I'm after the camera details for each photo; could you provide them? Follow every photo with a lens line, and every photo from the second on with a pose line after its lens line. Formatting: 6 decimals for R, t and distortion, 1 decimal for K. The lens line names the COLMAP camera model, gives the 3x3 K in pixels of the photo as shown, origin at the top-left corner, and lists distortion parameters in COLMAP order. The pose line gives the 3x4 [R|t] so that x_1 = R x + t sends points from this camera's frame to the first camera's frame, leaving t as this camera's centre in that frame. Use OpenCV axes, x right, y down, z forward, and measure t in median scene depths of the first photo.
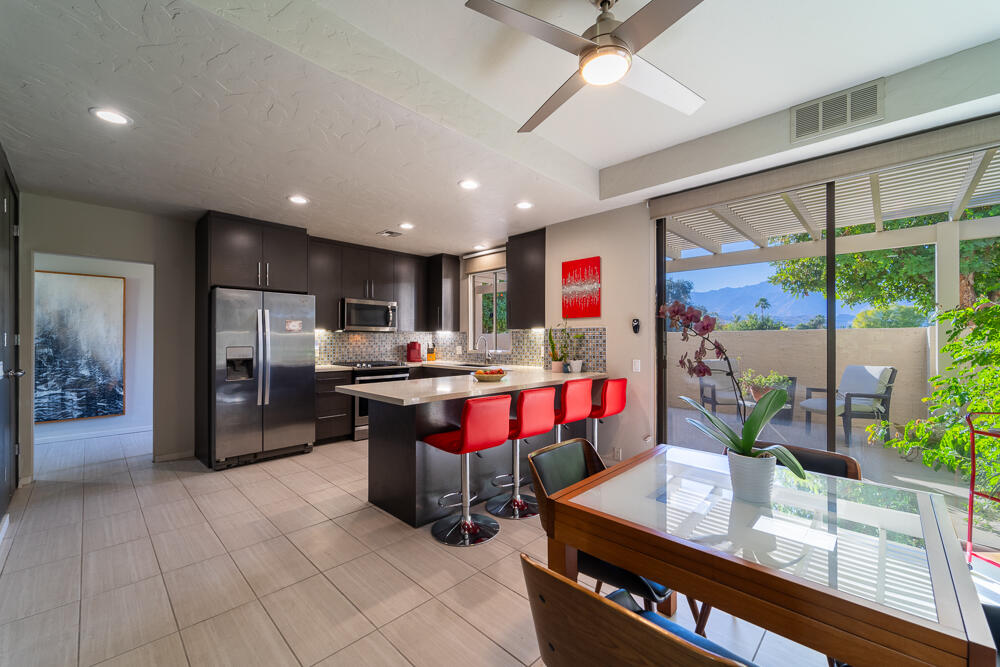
lens RADIAL K [[399.1, 0, 497.7], [0, 399.1, 336.5], [0, 0, 1]] dist [0.001238, 0.000187]
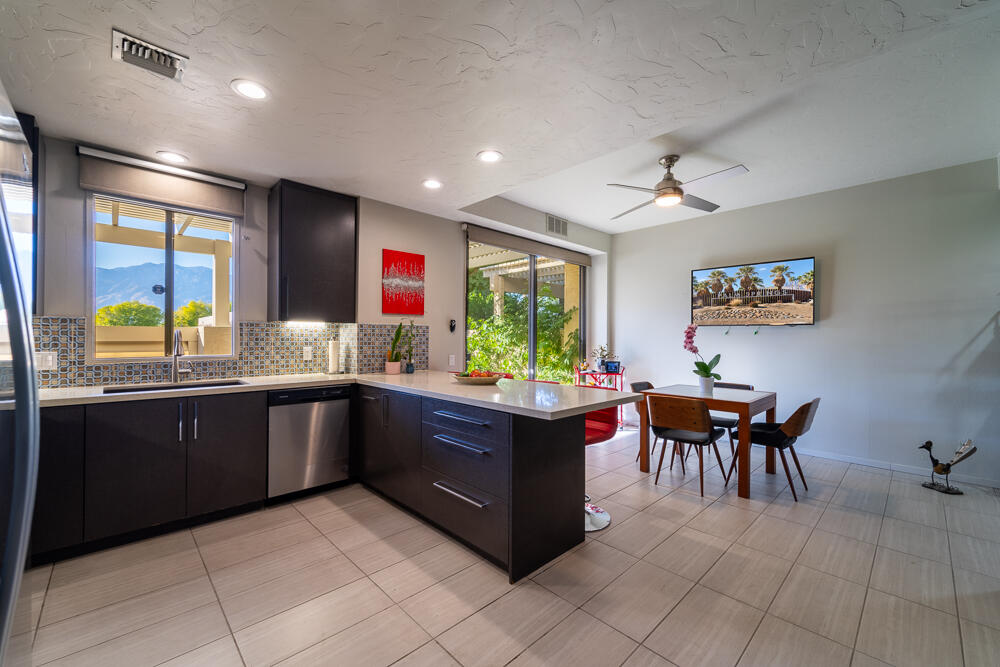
lens RADIAL K [[399.1, 0, 497.7], [0, 399.1, 336.5], [0, 0, 1]] dist [0.001238, 0.000187]
pose [[0.039697, 0.003166, 0.999207, -0.751078], [-0.012027, 0.999924, -0.002691, 0.005876], [-0.999139, -0.011910, 0.039732, 0.766377]]
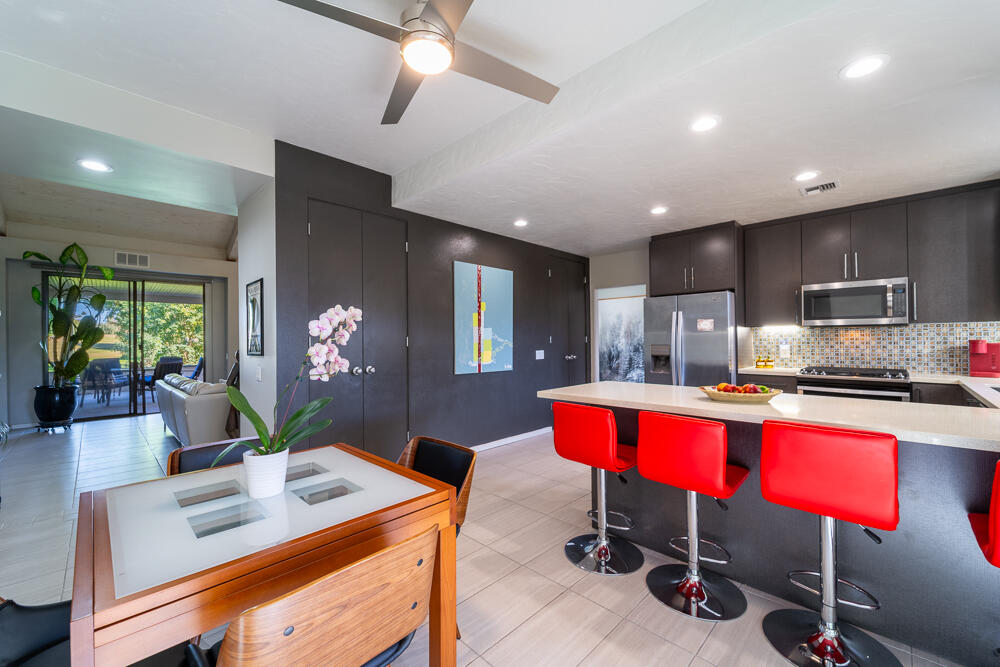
lens RADIAL K [[399.1, 0, 497.7], [0, 399.1, 336.5], [0, 0, 1]] dist [0.001238, 0.000187]
pose [[-0.009055, -0.008923, -0.999919, 0.529091], [0.016440, 0.999824, -0.009071, 0.003526], [0.999824, -0.016521, -0.008907, 0.509766]]
